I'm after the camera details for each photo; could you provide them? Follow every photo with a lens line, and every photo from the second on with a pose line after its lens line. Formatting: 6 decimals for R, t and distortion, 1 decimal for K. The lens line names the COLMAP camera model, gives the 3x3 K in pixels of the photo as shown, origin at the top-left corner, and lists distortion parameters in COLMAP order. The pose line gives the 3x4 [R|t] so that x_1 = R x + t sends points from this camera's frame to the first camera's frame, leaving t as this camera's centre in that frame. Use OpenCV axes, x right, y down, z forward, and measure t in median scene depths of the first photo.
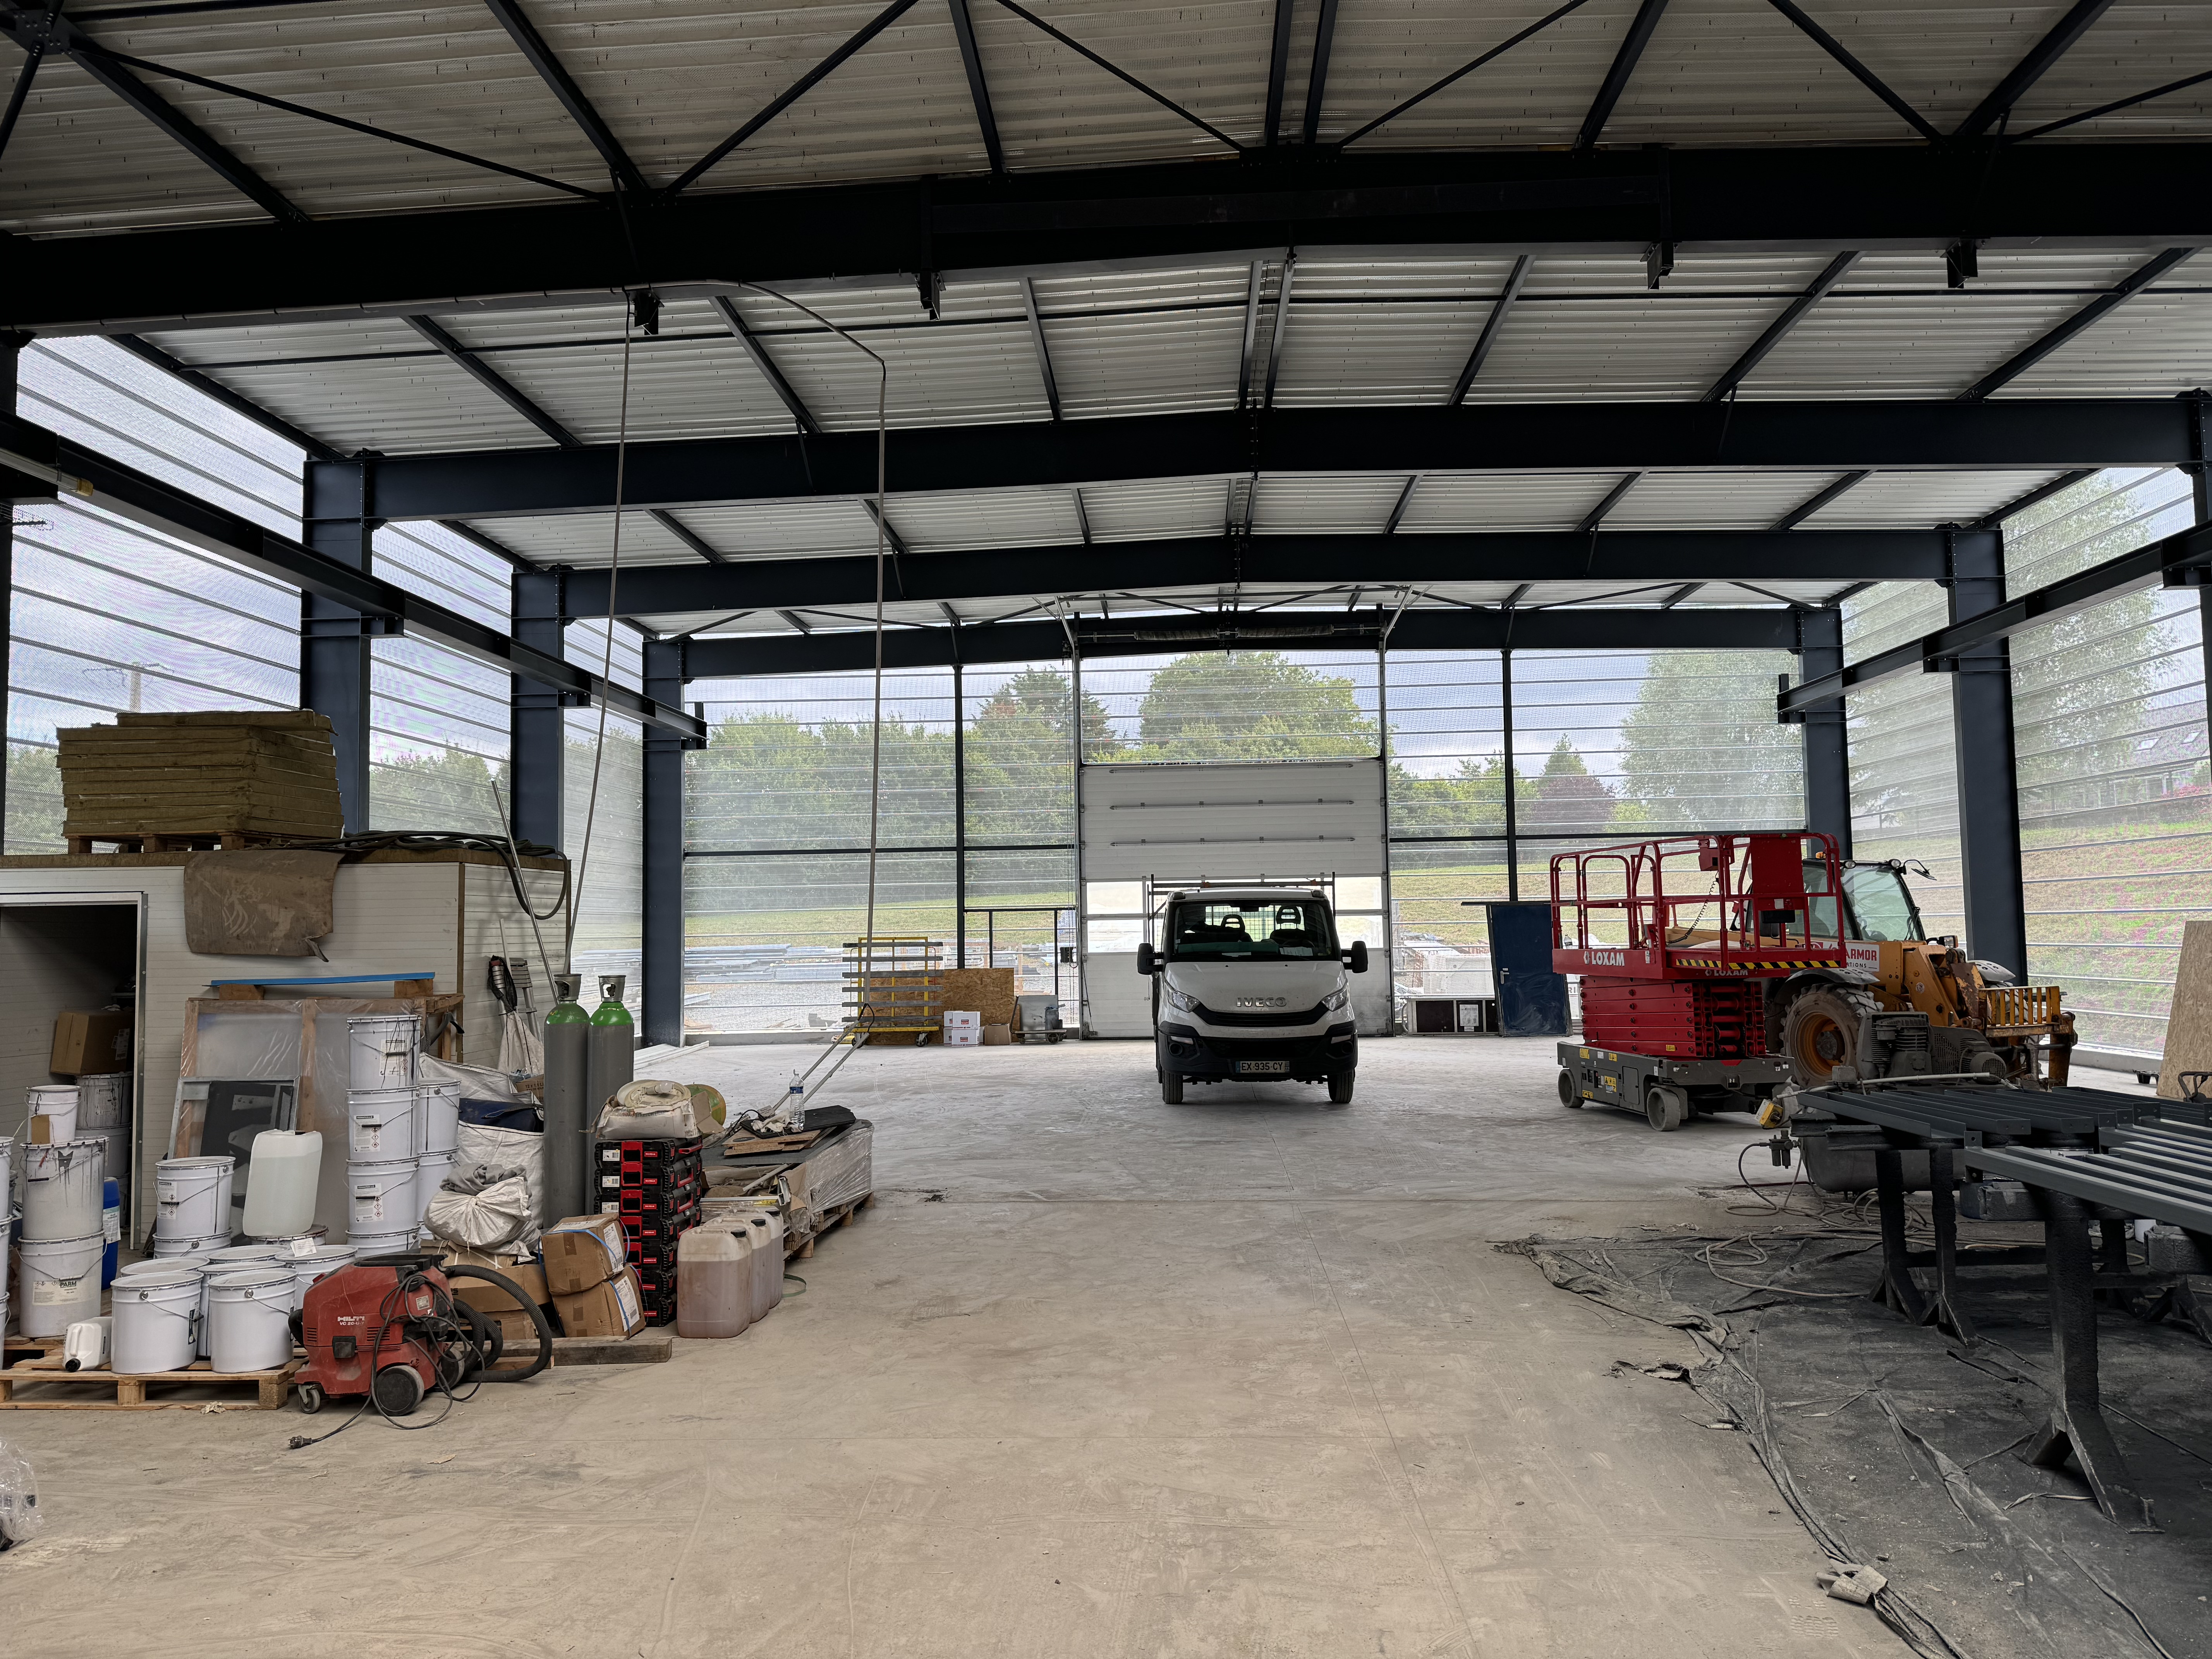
lens RADIAL K [[1543.4, 0, 1073.9], [0, 1543.4, 810.4], [0, 0, 1]] dist [0.040546, -0.045747]
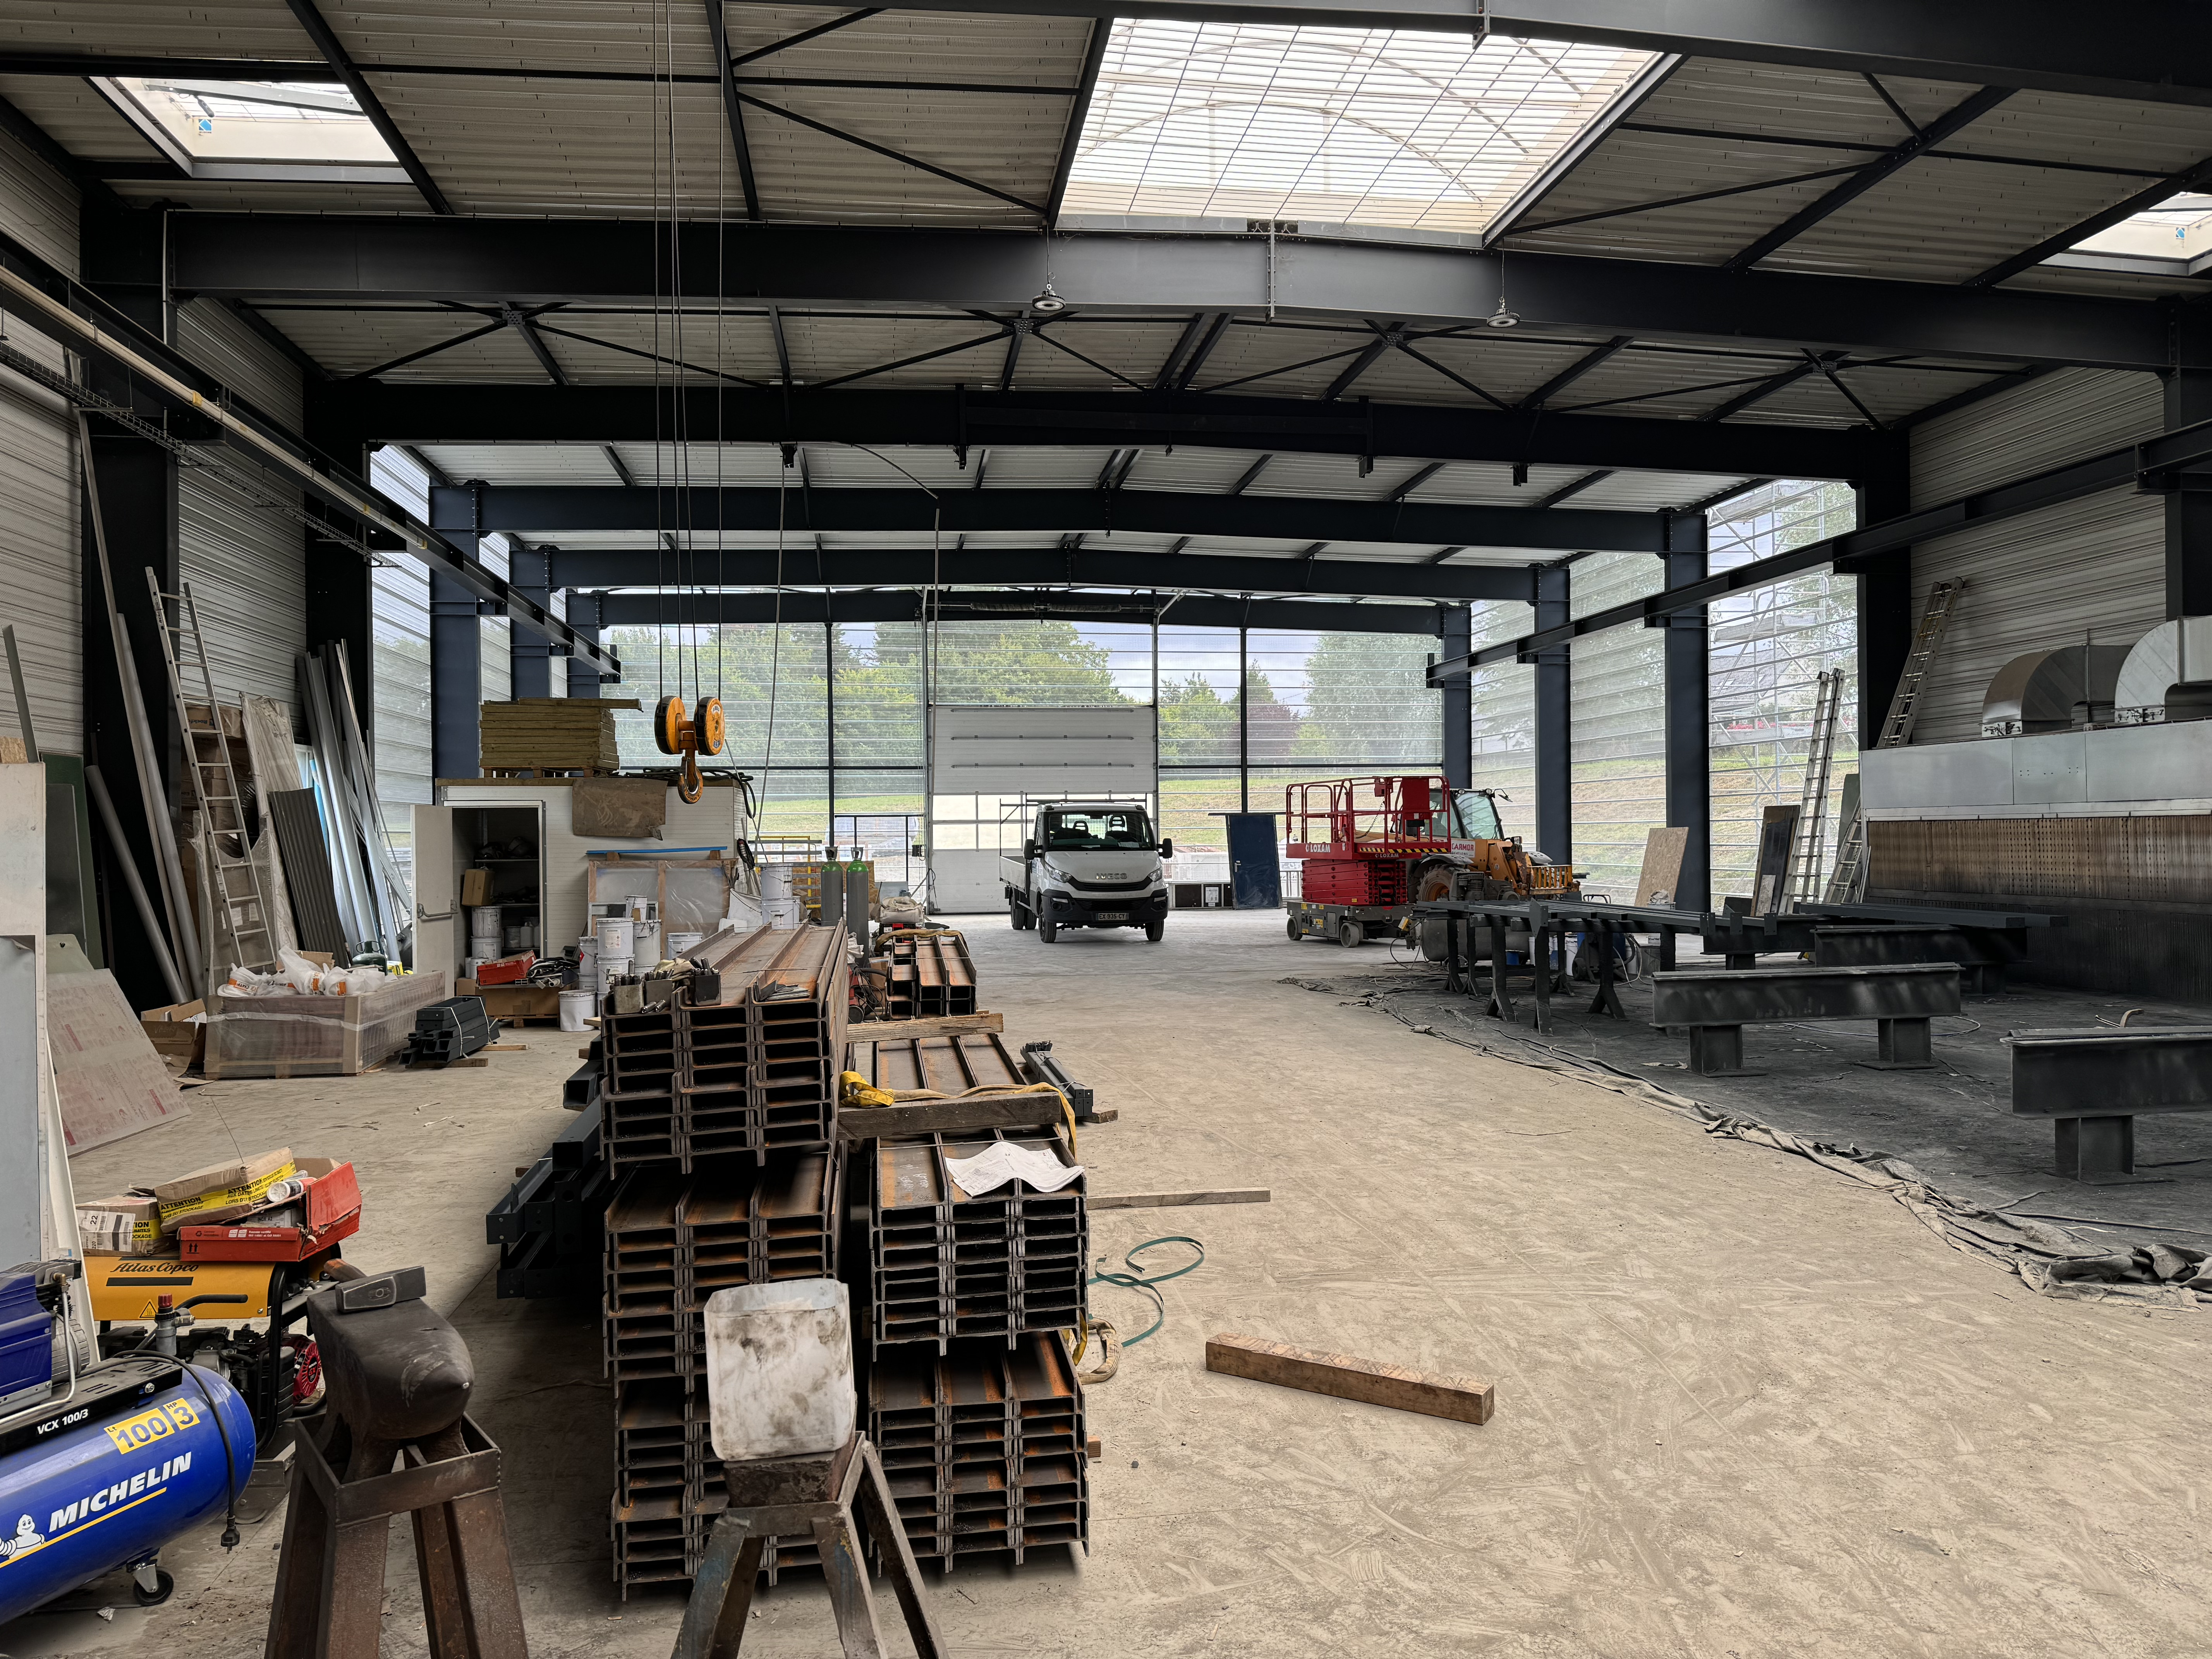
lens RADIAL K [[1543.4, 0, 1090.8], [0, 1543.4, 812.1], [0, 0, 1]] dist [0.040546, -0.045747]
pose [[0.978504, 0.009731, 0.205996, -0.197820], [-0.022205, 0.998050, 0.058331, -0.028474], [-0.205027, -0.061651, 0.976813, -0.468713]]
